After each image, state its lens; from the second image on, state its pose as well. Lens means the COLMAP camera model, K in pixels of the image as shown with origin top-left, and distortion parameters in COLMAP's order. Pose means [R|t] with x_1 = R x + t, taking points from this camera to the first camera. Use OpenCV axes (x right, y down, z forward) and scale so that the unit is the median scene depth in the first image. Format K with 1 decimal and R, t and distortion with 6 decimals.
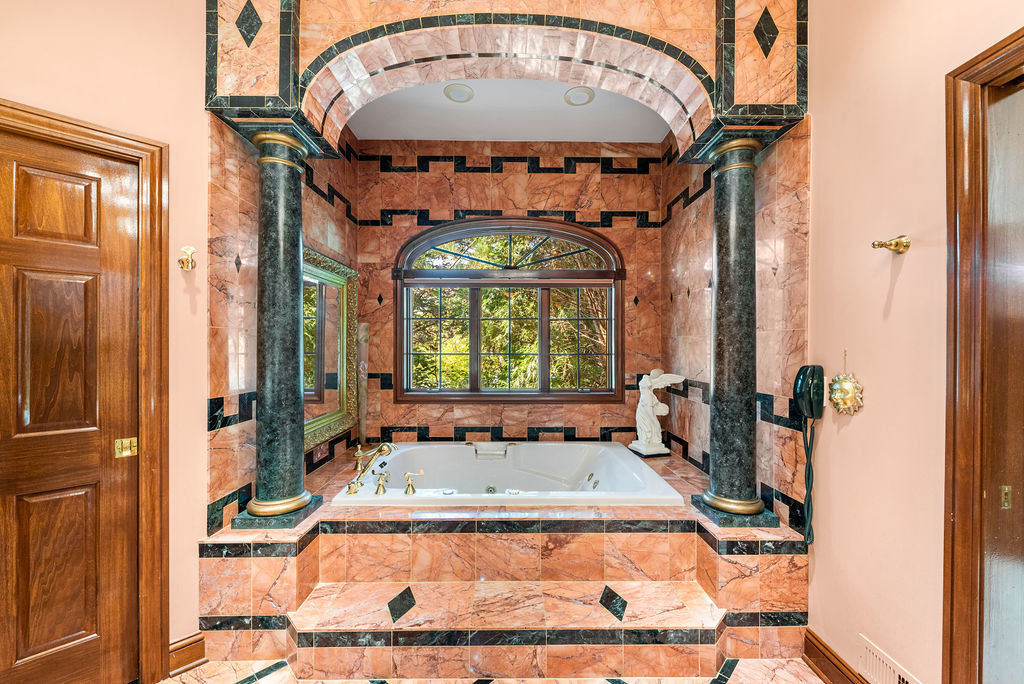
lens RADIAL K [[400.6, 0, 512.4], [0, 400.6, 349.5], [0, 0, 1]] dist [0.000874, -0.000090]
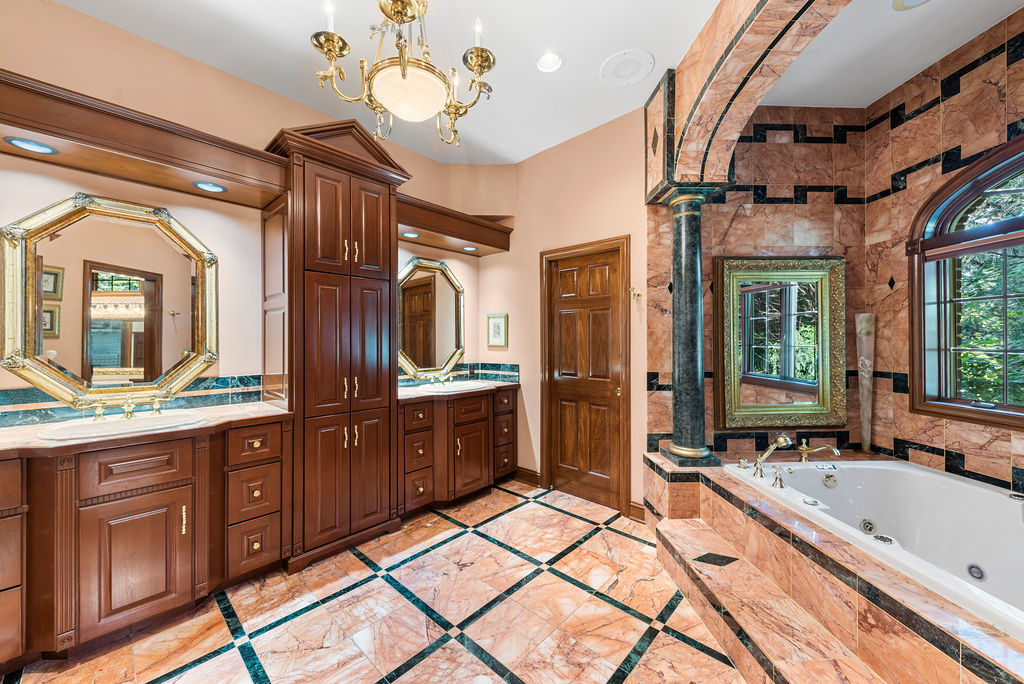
lens RADIAL K [[382.3, 0, 511.3], [0, 382.3, 339.3], [0, 0, 1]] dist [-0.001467, -0.000344]
pose [[0.016709, -0.005835, -0.999843, 0.450207], [-0.001370, 0.999982, -0.005858, -0.003396], [0.999859, 0.001468, 0.016700, 0.202581]]
